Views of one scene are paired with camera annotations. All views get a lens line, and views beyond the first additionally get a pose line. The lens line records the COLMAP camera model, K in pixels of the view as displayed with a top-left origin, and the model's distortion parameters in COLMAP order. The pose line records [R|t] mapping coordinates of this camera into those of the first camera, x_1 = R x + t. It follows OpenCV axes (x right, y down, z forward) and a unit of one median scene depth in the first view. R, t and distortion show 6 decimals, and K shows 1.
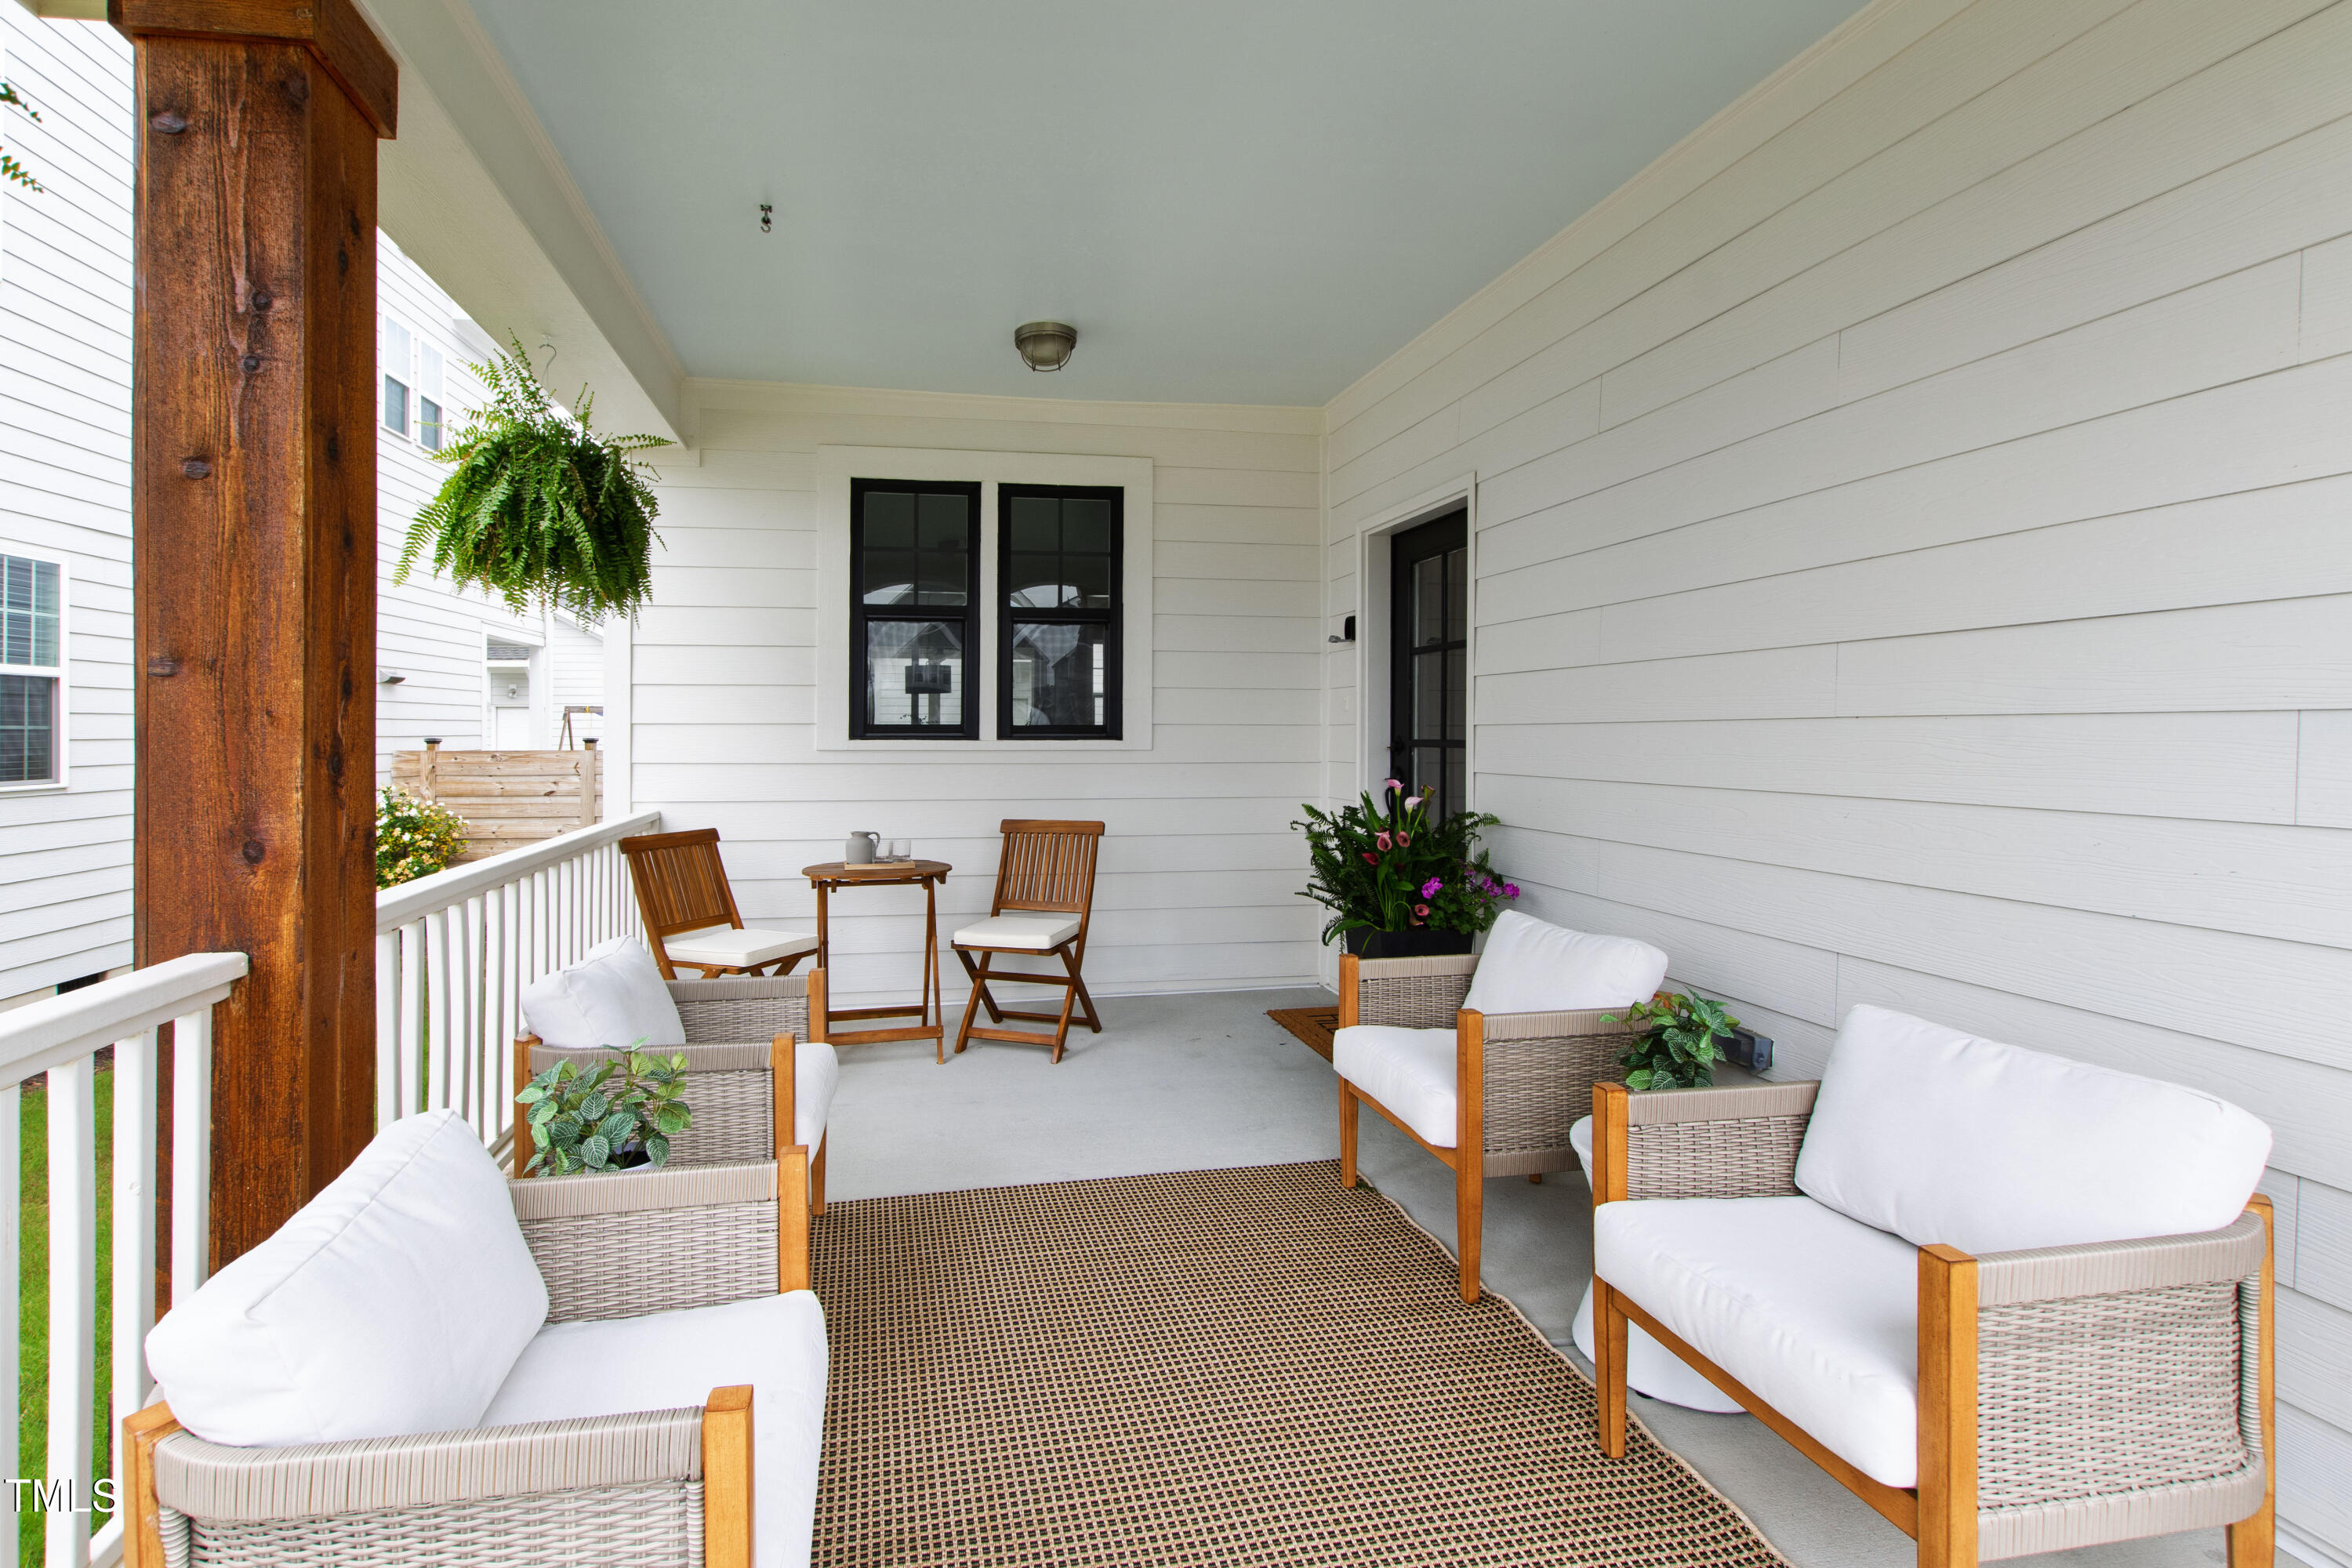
lens RADIAL K [[1033.6, 0, 1106.9], [0, 1033.6, 722.1], [0, 0, 1]] dist [0.001334, -0.002621]
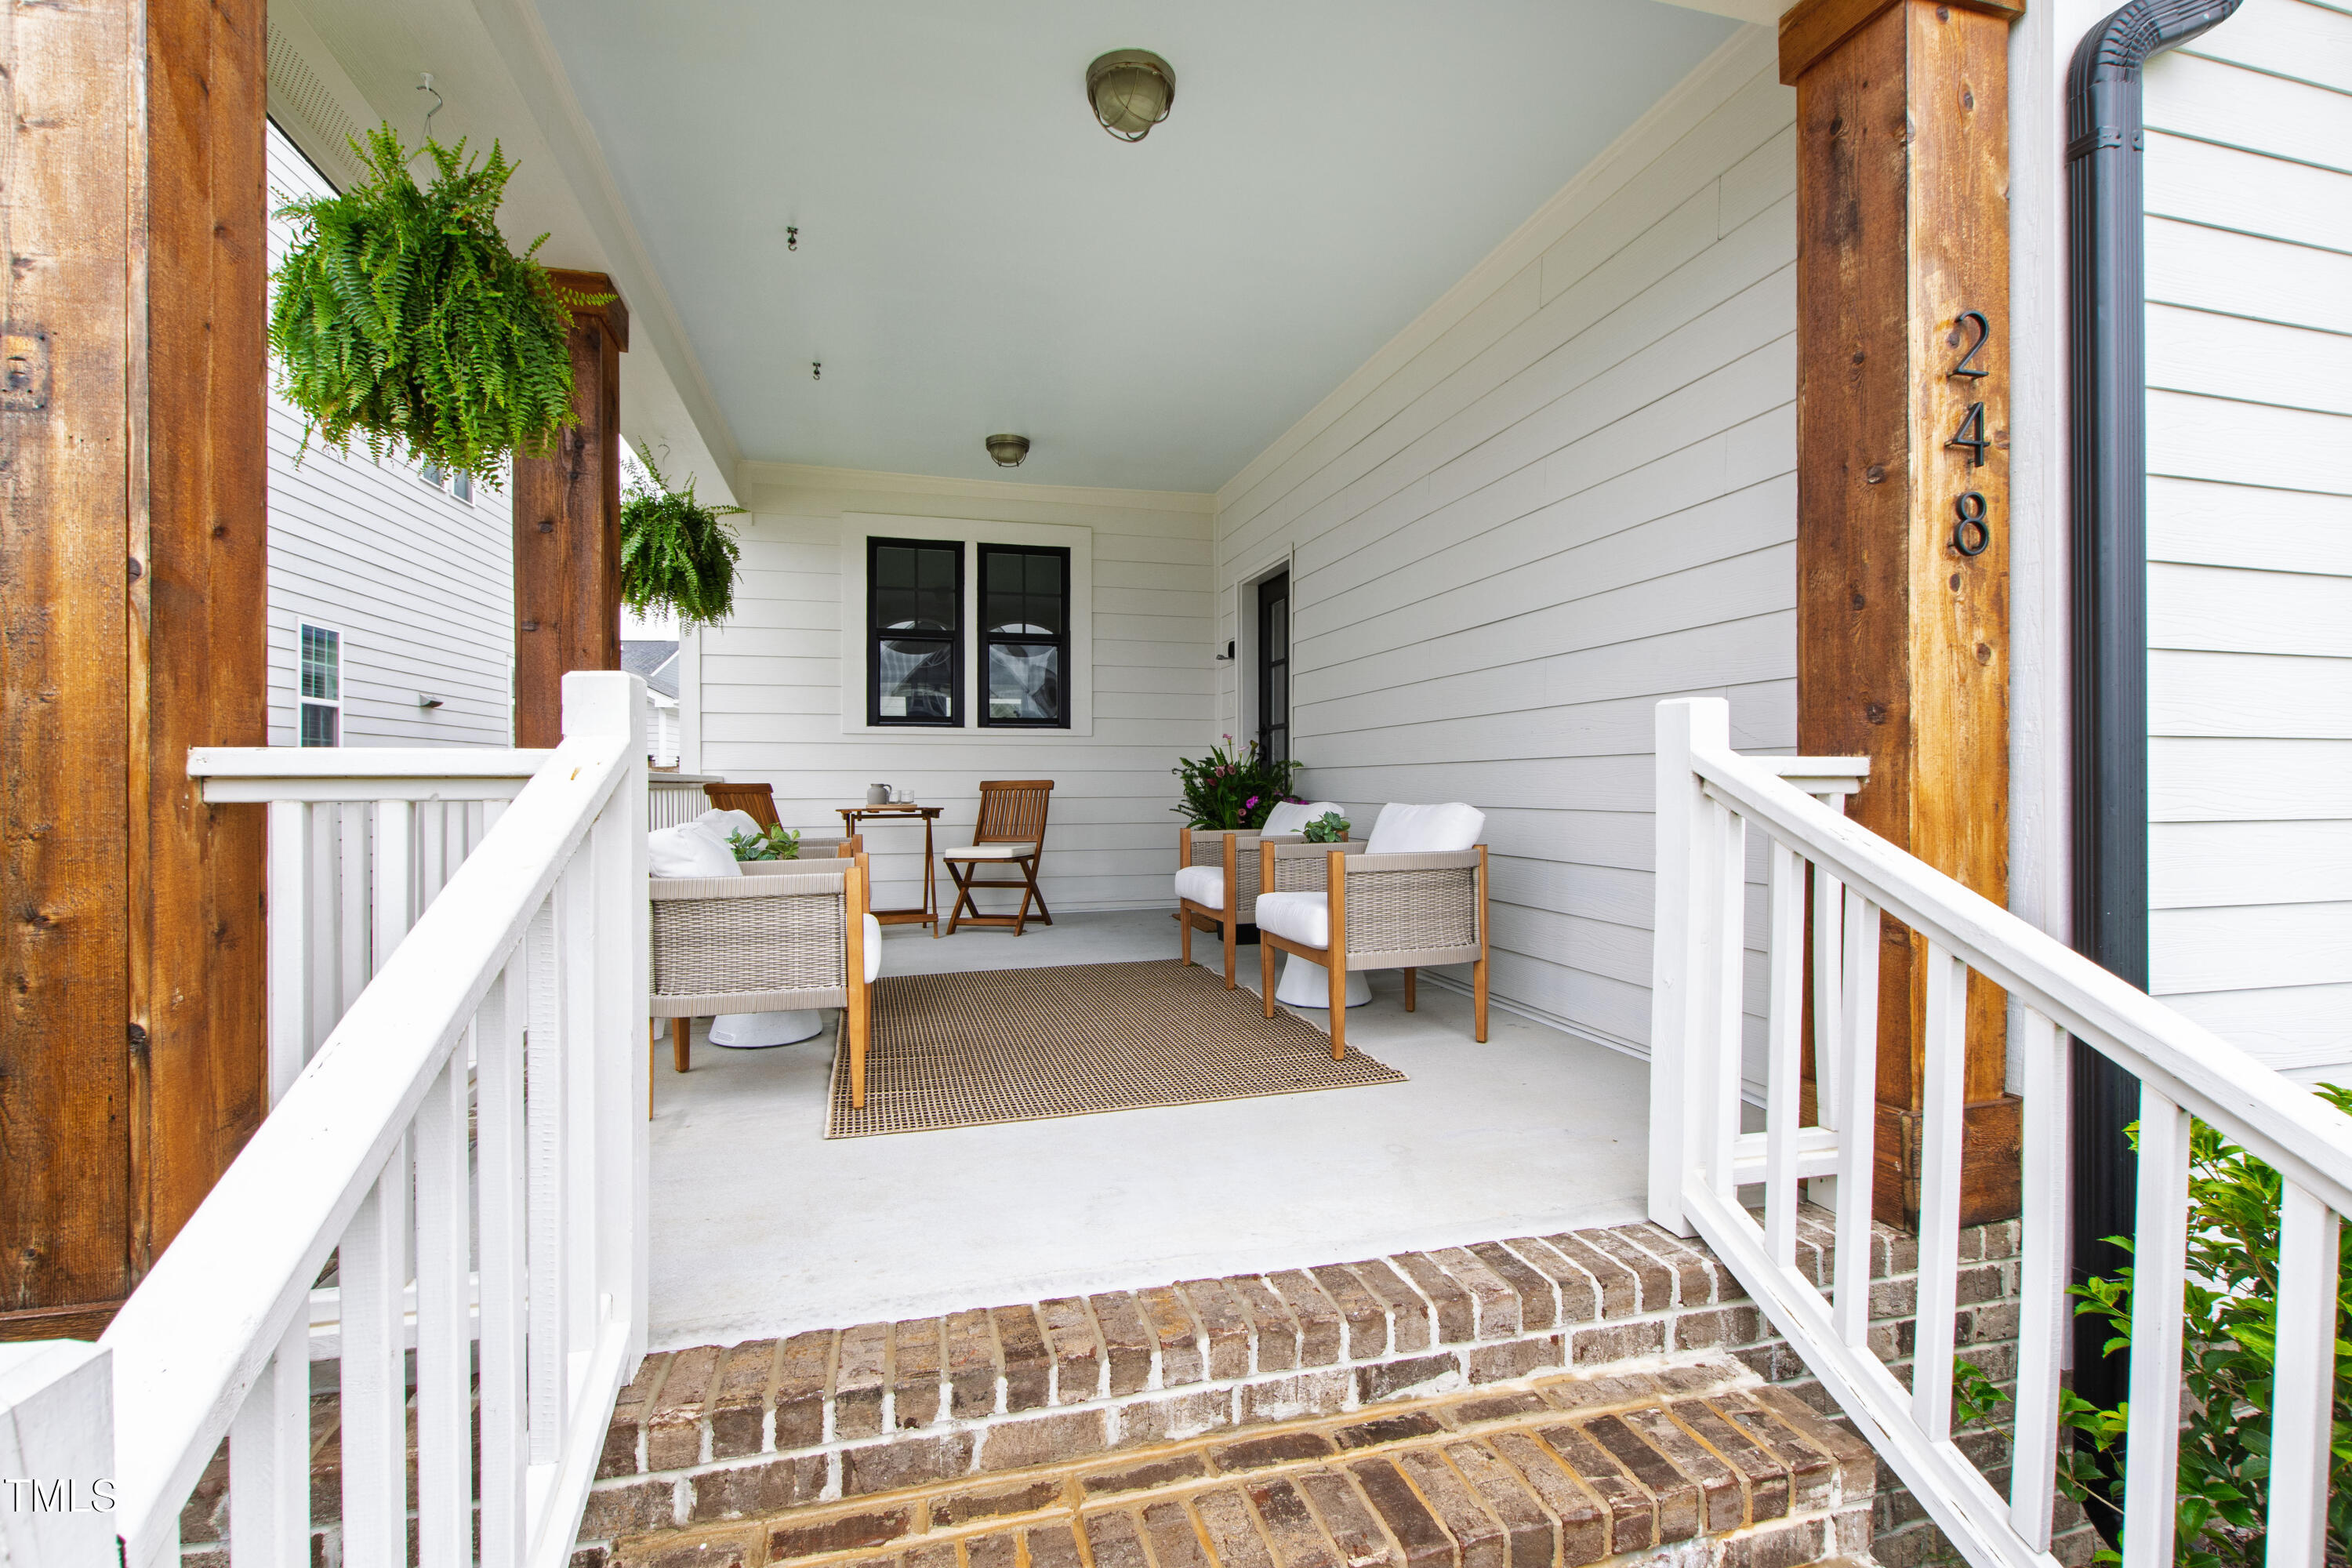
lens RADIAL K [[1033.6, 0, 1253.8], [0, 1033.6, 772.8], [0, 0, 1]] dist [0.001334, -0.002621]
pose [[0.990863, -0.007183, 0.134681, 0.085414], [0.008599, 0.999914, -0.009934, 0.110239], [-0.134598, 0.011002, 0.990839, -0.491182]]
